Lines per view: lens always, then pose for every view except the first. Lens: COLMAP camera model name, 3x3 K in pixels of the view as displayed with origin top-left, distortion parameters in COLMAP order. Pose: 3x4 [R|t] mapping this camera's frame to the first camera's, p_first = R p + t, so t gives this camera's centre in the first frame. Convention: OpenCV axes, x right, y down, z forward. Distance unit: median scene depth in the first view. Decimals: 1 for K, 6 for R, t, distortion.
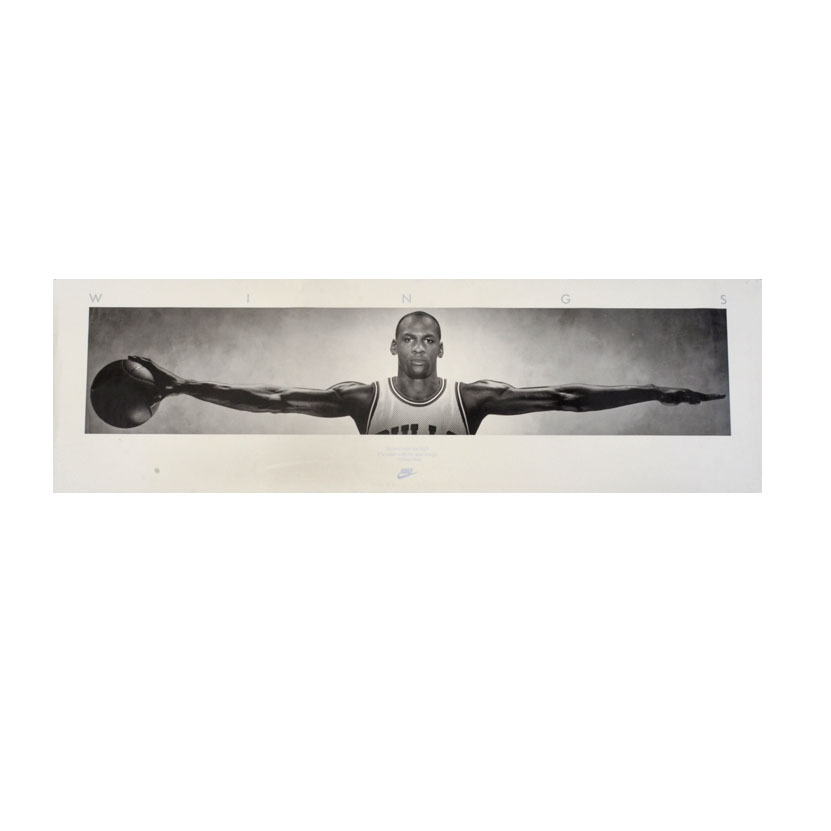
lens RADIAL K [[2582.8, 0, 415.7], [0, 2582.8, 416.0], [0, 0, 1]] dist [-0.153215, 0.000000]
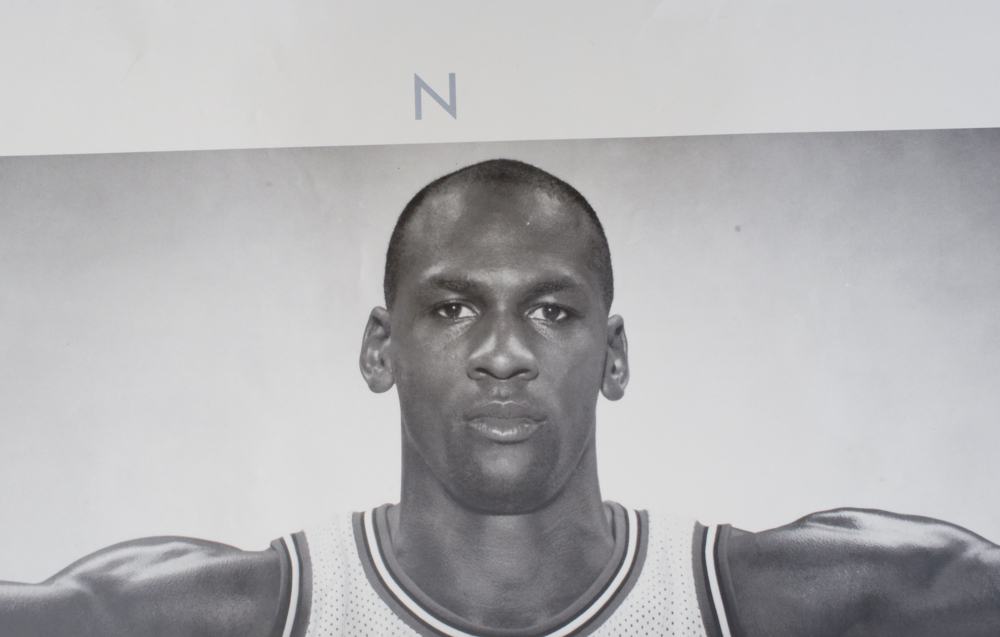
lens RADIAL K [[1089.8, 0, 495.4], [0, 1089.8, 319.3], [0, 0, 1]] dist [-0.042189, 0.000000]
pose [[0.999487, -0.029025, -0.013514, 0.001806], [0.031094, 0.980579, 0.193646, -0.045065], [0.007631, -0.193967, 0.980978, 0.921600]]
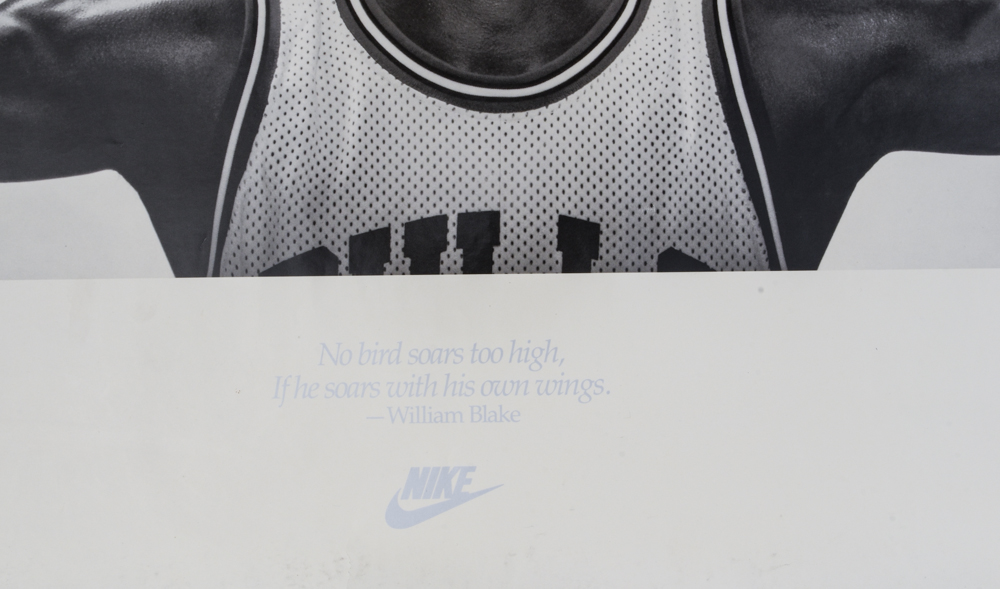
lens RADIAL K [[1582.2, 0, 499.6], [0, 1582.2, 294.2], [0, 0, 1]] dist [-0.024285, 0.000000]
pose [[0.999909, -0.012432, 0.005165, 0.000384], [0.010514, 0.960794, 0.277065, -0.021613], [-0.008407, -0.276986, 0.960837, 0.889301]]
